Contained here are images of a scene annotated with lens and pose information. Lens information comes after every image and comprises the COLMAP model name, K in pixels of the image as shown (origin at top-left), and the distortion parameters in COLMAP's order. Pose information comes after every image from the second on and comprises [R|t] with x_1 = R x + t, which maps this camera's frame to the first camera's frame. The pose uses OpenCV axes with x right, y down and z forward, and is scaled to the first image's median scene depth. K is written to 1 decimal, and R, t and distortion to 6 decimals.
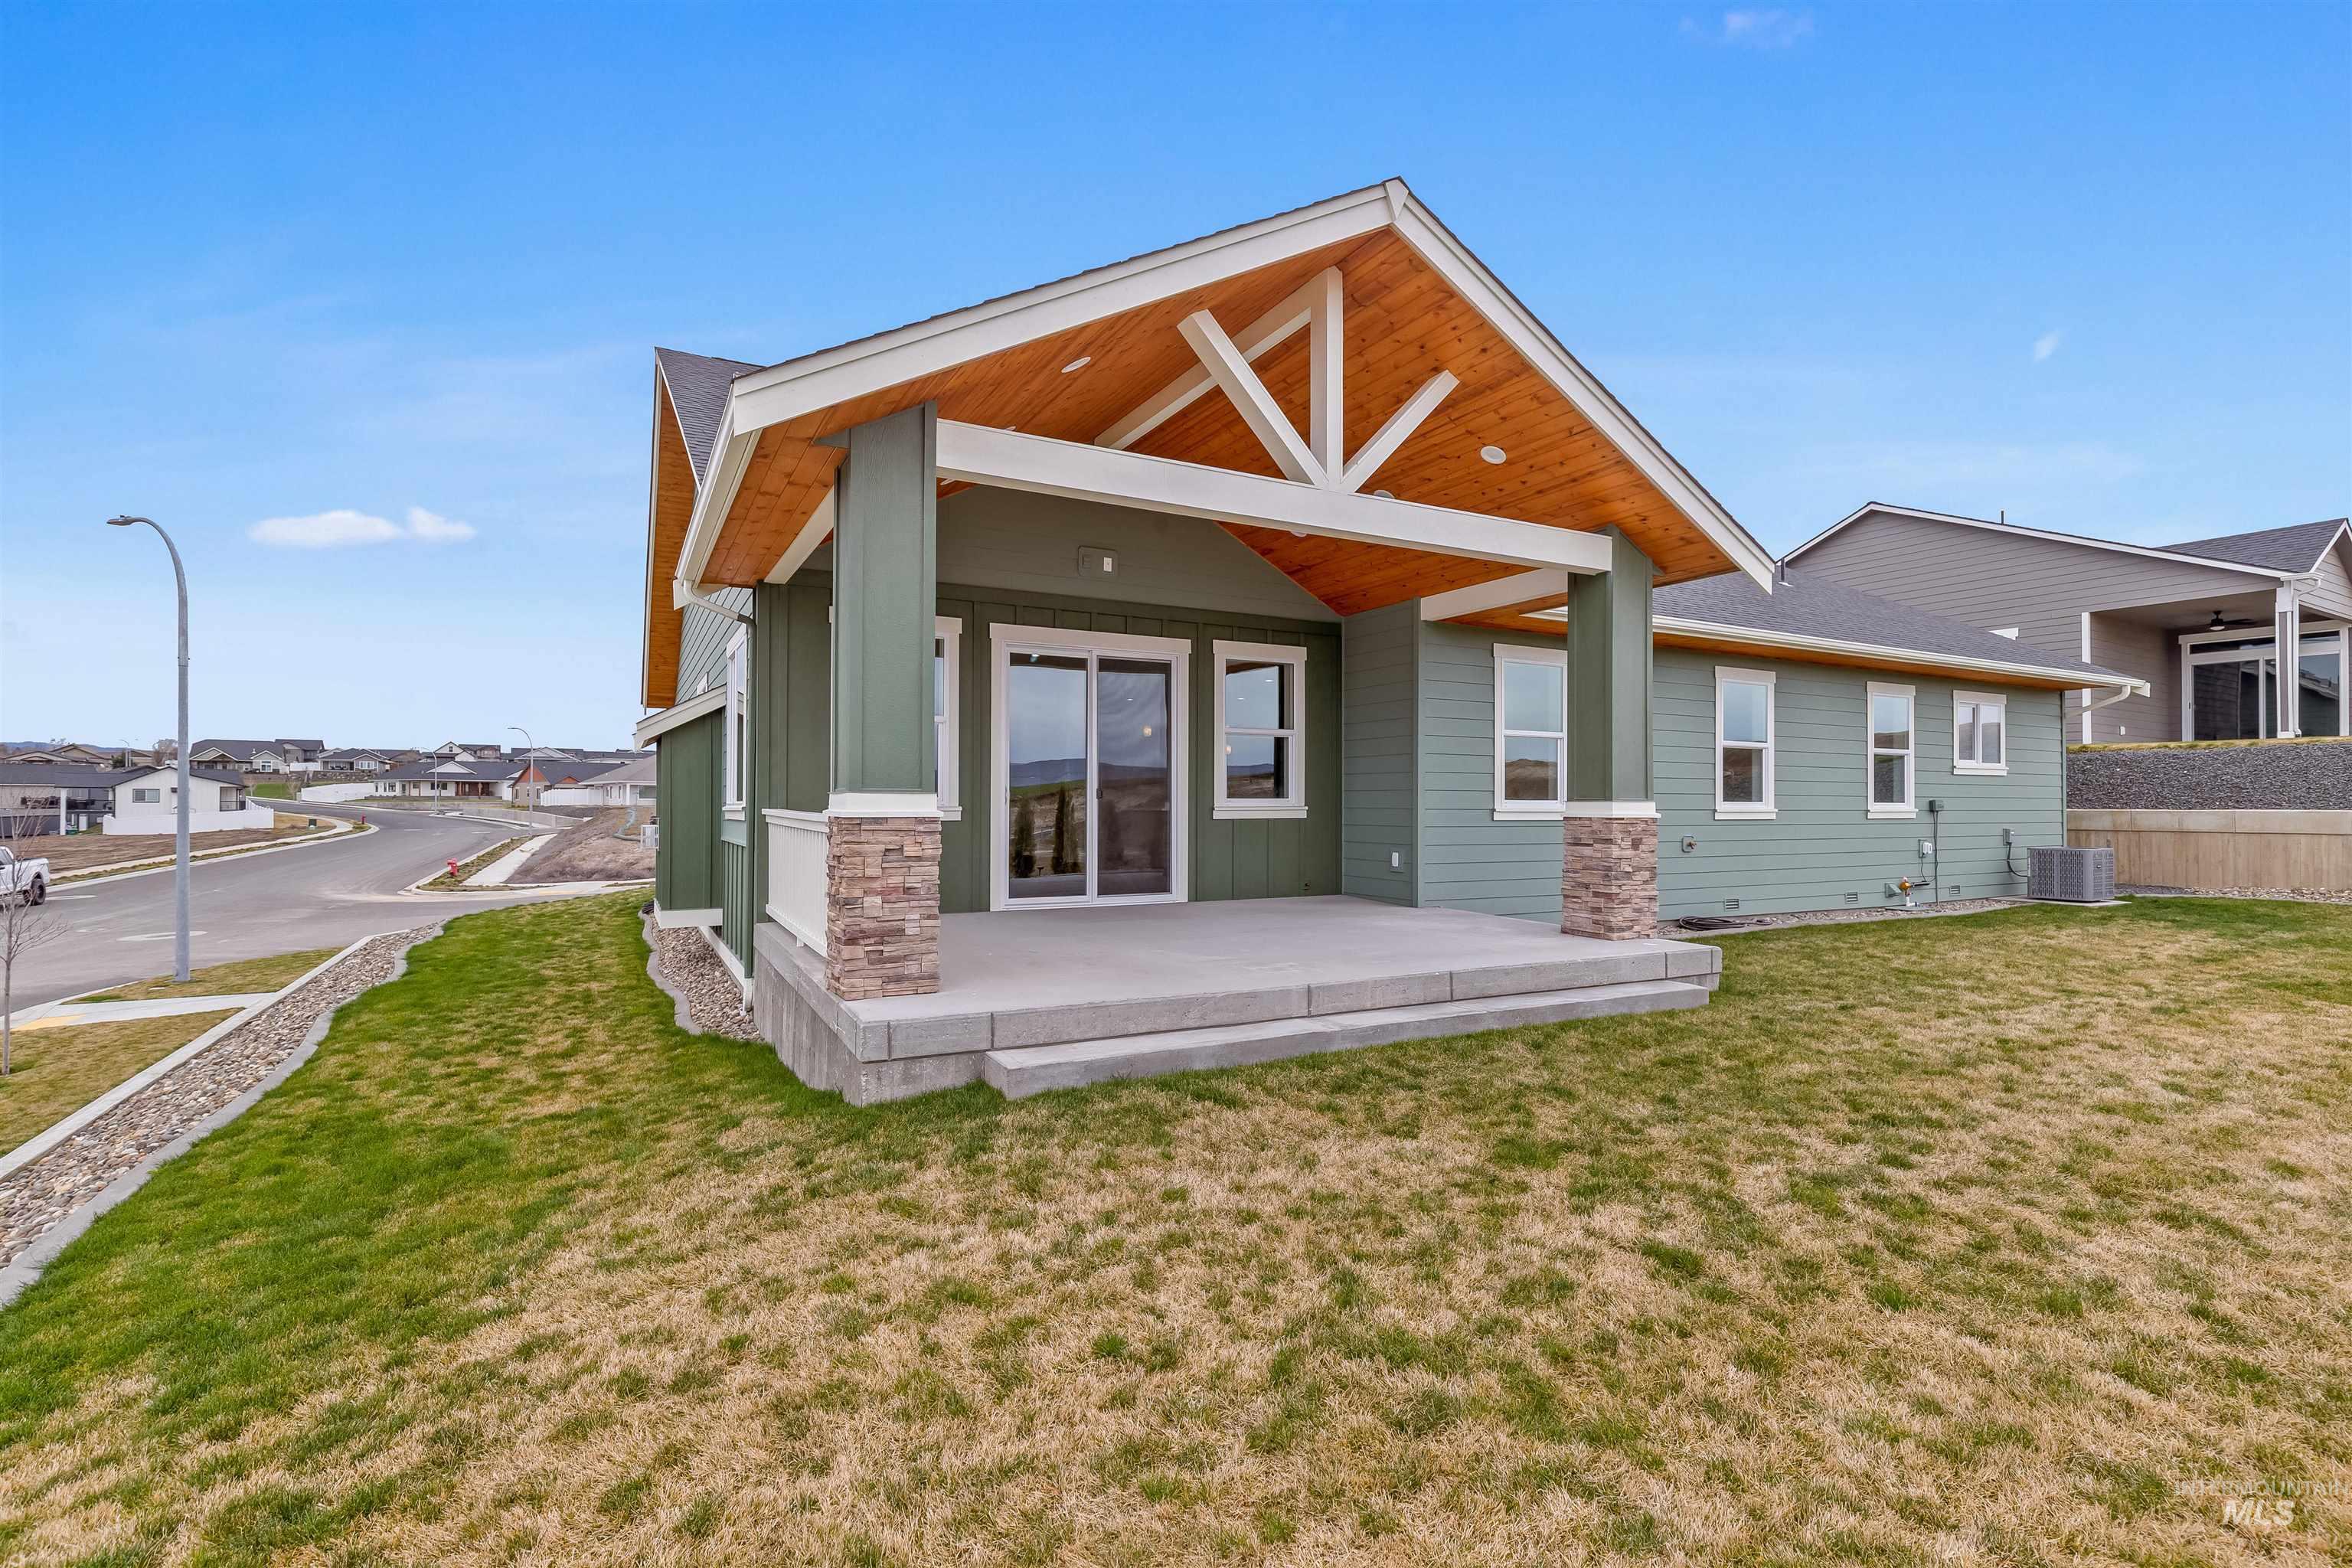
lens RADIAL K [[1054.9, 0, 1182.9], [0, 1054.9, 794.9], [0, 0, 1]] dist [-0.003519, -0.000433]
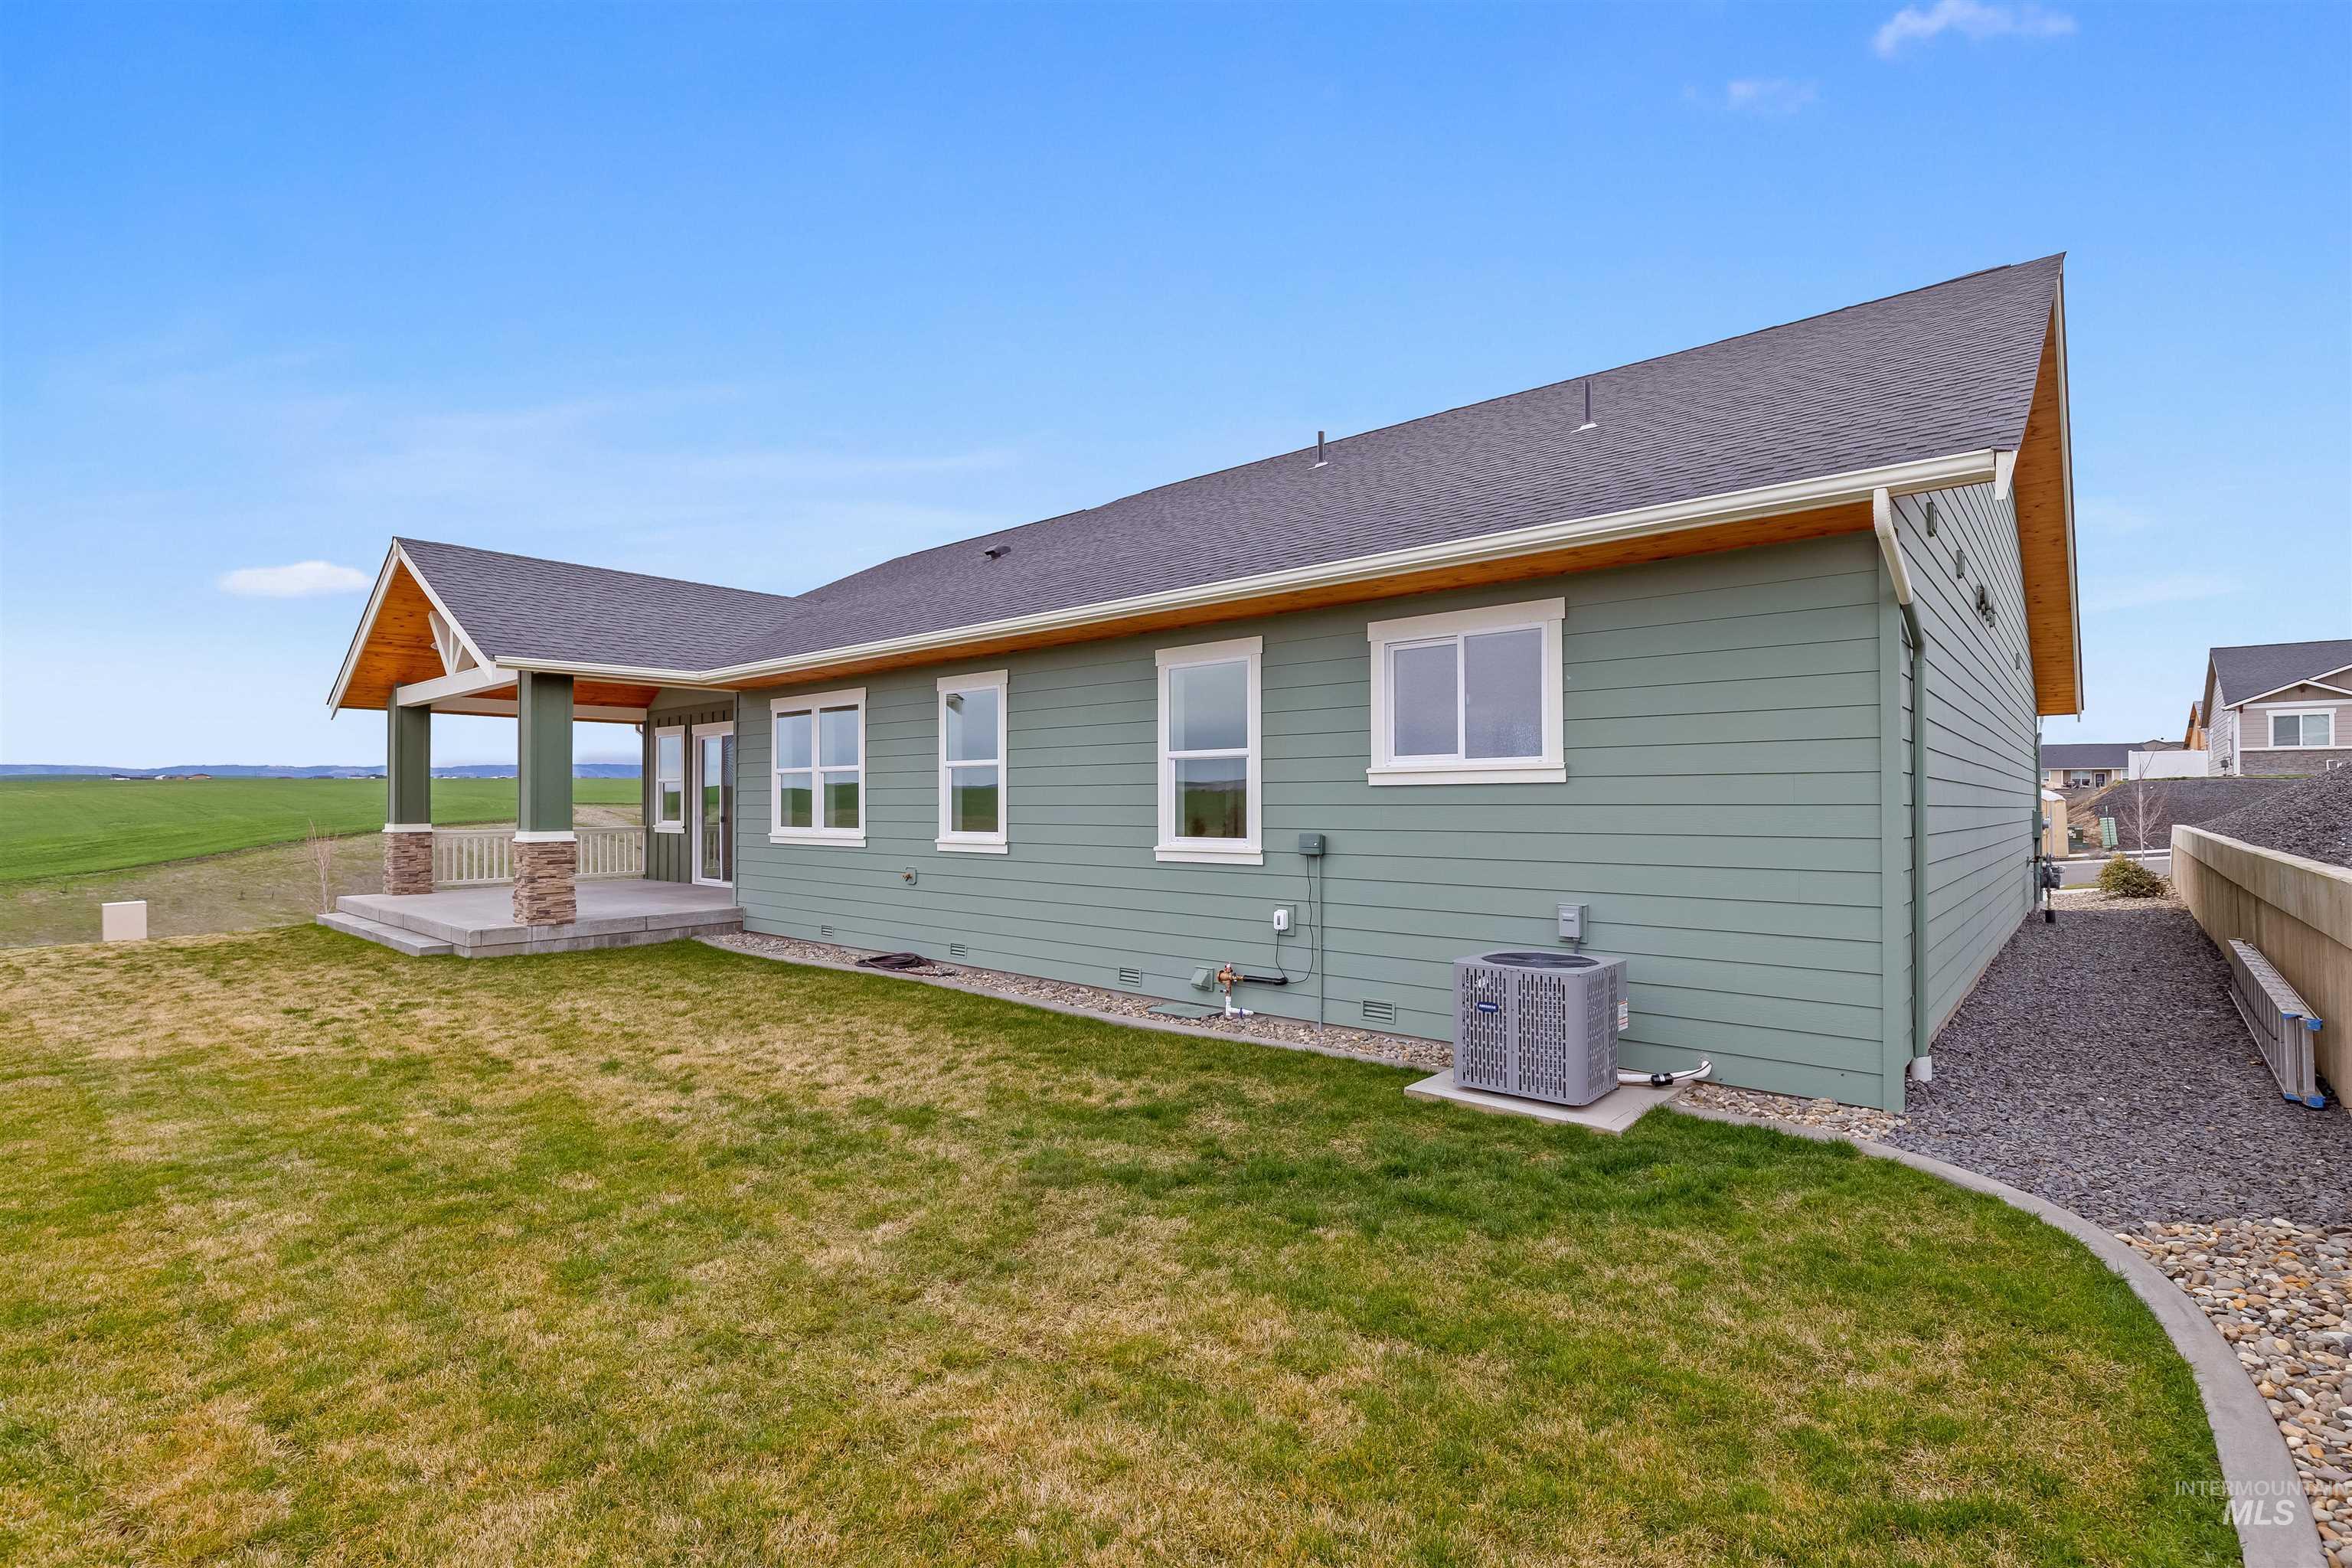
lens RADIAL K [[1054.9, 0, 1182.9], [0, 1054.9, 794.9], [0, 0, 1]] dist [-0.003519, -0.000433]
pose [[0.339750, -0.024232, -0.940204, 1.210567], [-0.002981, 0.999635, -0.026840, -0.000845], [0.940511, 0.011921, 0.339554, 0.758589]]
